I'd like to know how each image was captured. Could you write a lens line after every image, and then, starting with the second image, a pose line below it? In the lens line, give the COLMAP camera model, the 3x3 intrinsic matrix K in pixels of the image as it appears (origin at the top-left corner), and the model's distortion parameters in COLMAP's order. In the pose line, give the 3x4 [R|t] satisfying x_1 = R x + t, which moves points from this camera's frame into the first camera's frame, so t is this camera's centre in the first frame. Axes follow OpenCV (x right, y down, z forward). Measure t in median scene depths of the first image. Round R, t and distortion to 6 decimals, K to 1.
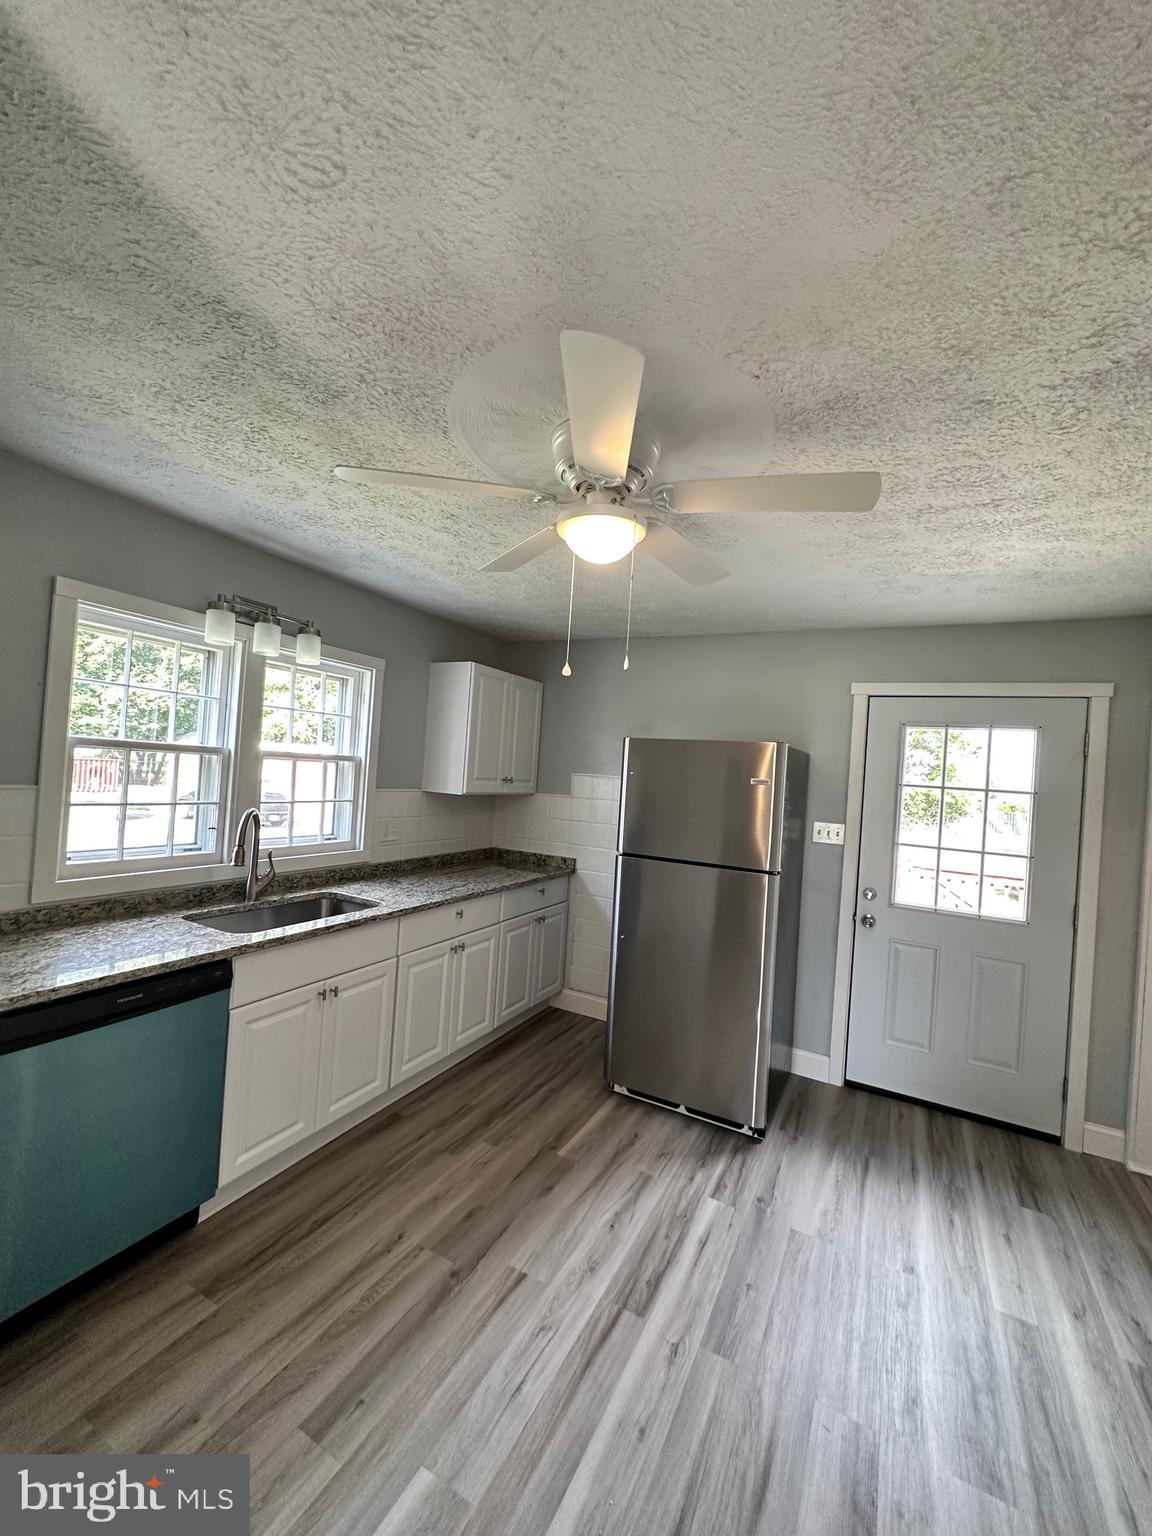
lens RADIAL K [[615.0, 0, 576.0], [0, 615.0, 768.0], [0, 0, 1]] dist [-0.000469, 0.000107]
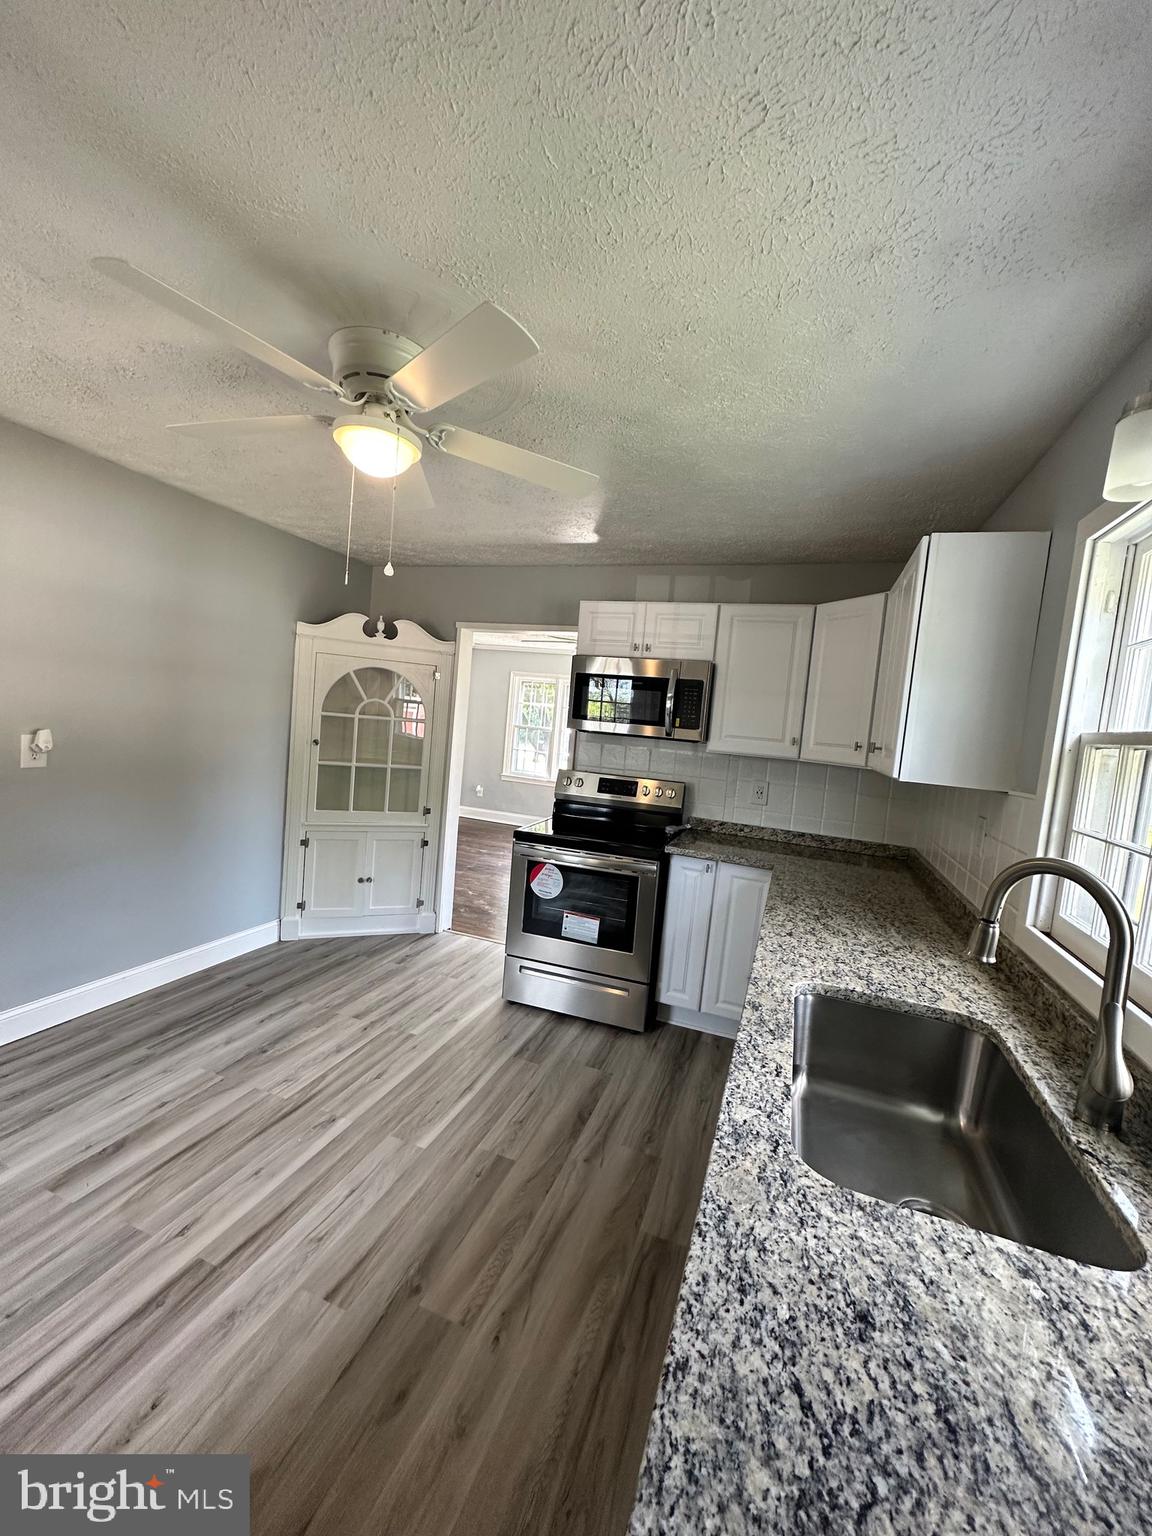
lens RADIAL K [[615.0, 0, 574.5], [0, 615.0, 765.7], [0, 0, 1]] dist [0.001529, 0.000367]
pose [[-0.978361, -0.147318, -0.145280, -0.181031], [-0.156618, 0.986141, 0.054739, 0.040892], [0.135202, 0.076308, -0.987875, 1.786449]]
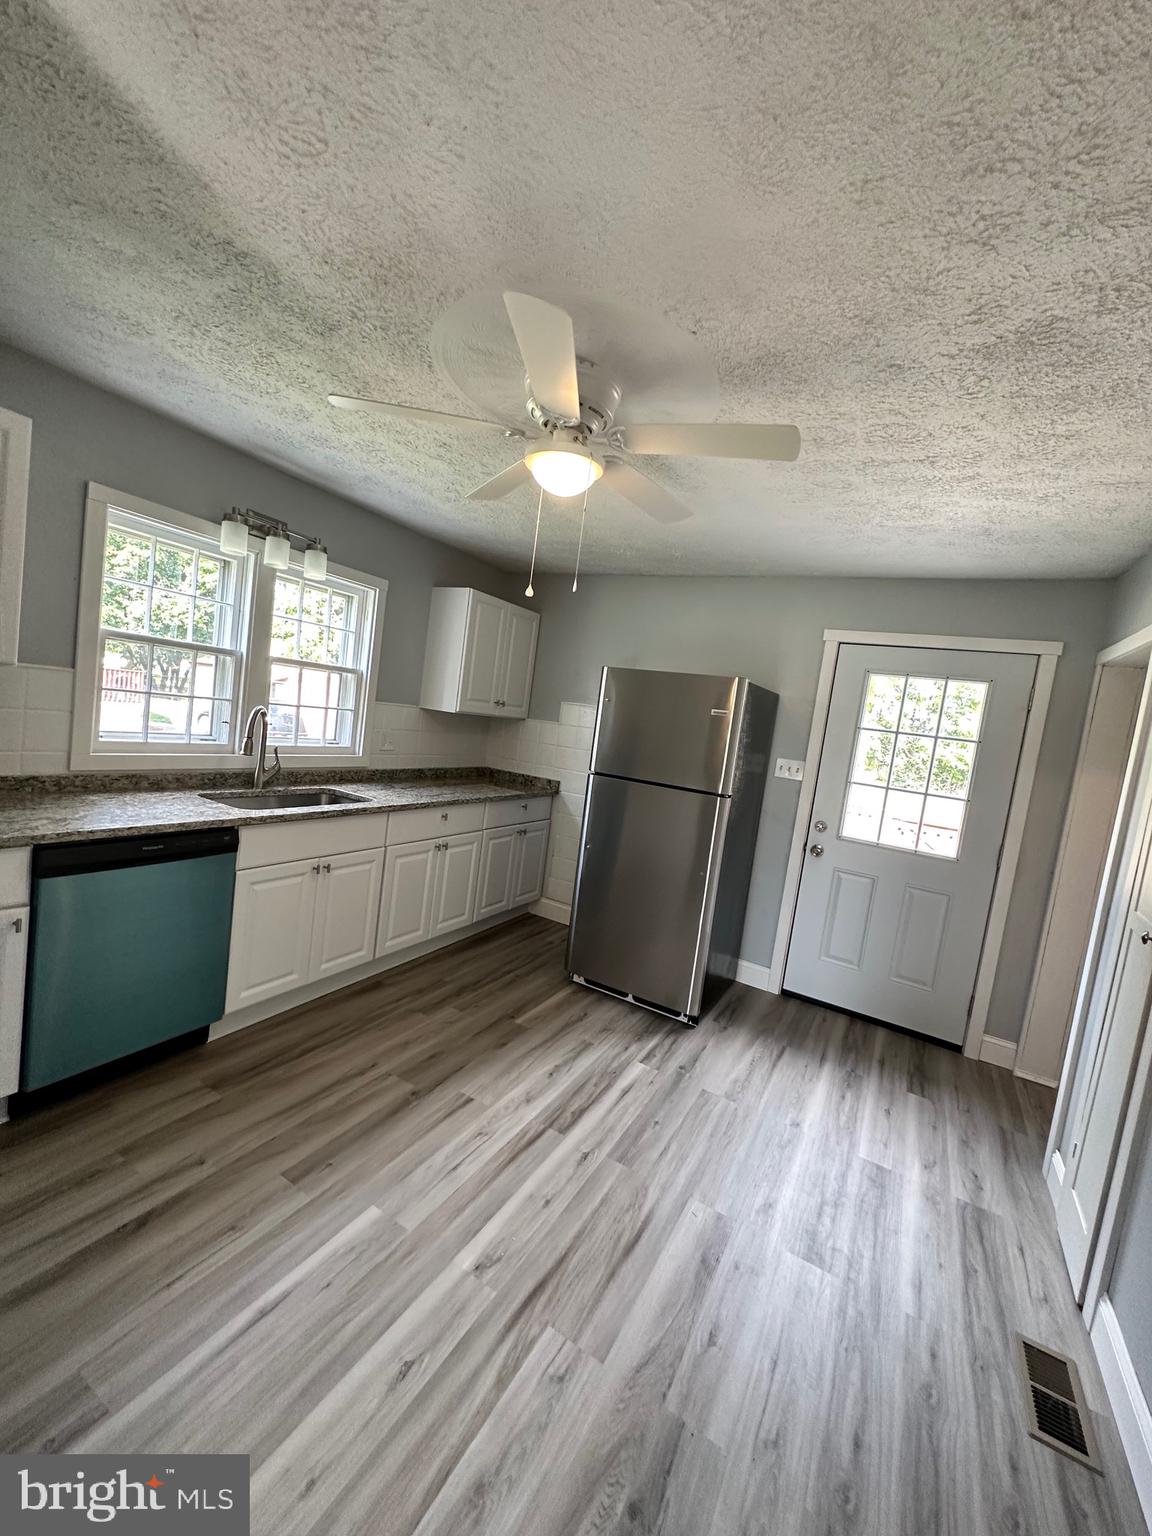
lens RADIAL K [[613.4, 0, 576.6], [0, 613.4, 767.9], [0, 0, 1]] dist [-0.000692, 0.000375]
pose [[0.997557, 0.066411, -0.021651, 0.105080], [-0.064186, 0.993783, 0.090969, 0.051102], [0.027558, -0.089357, 0.995618, -0.141632]]
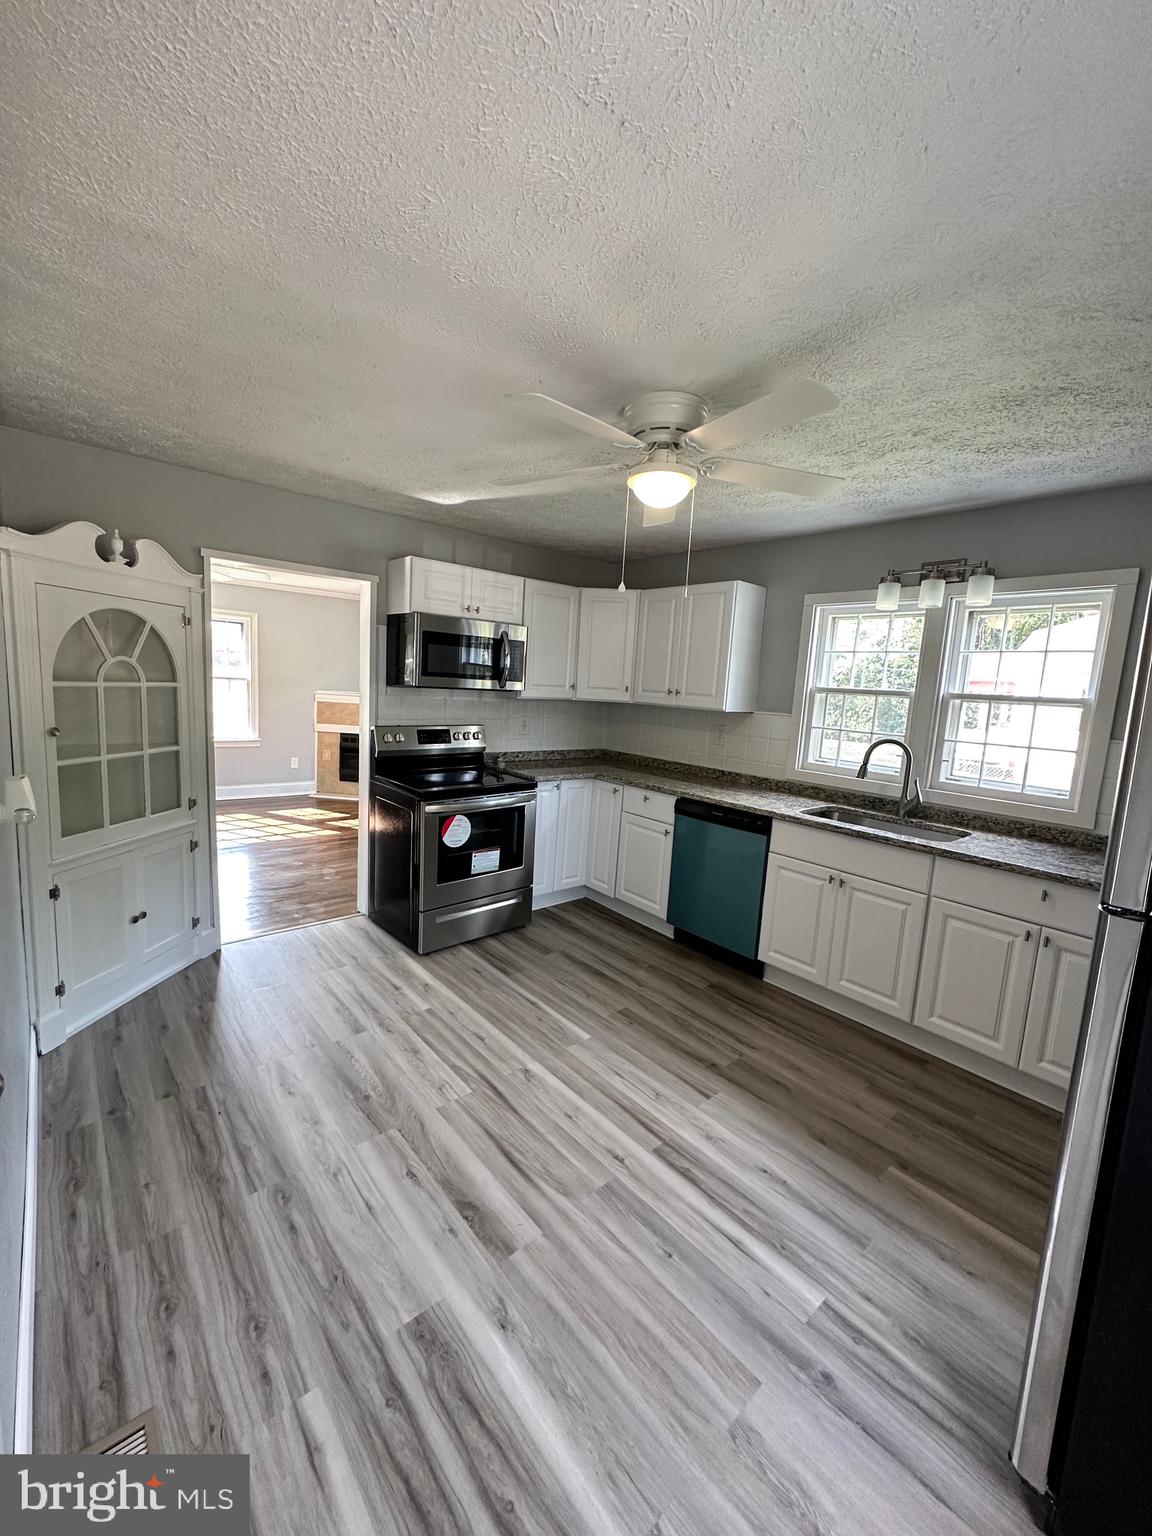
lens RADIAL K [[613.4, 0, 576.6], [0, 613.4, 767.9], [0, 0, 1]] dist [-0.000692, 0.000375]
pose [[-0.362357, 0.038491, -0.931244, 1.108030], [-0.074003, 0.994804, 0.069914, 0.113579], [0.929097, 0.094249, -0.357626, 1.127876]]
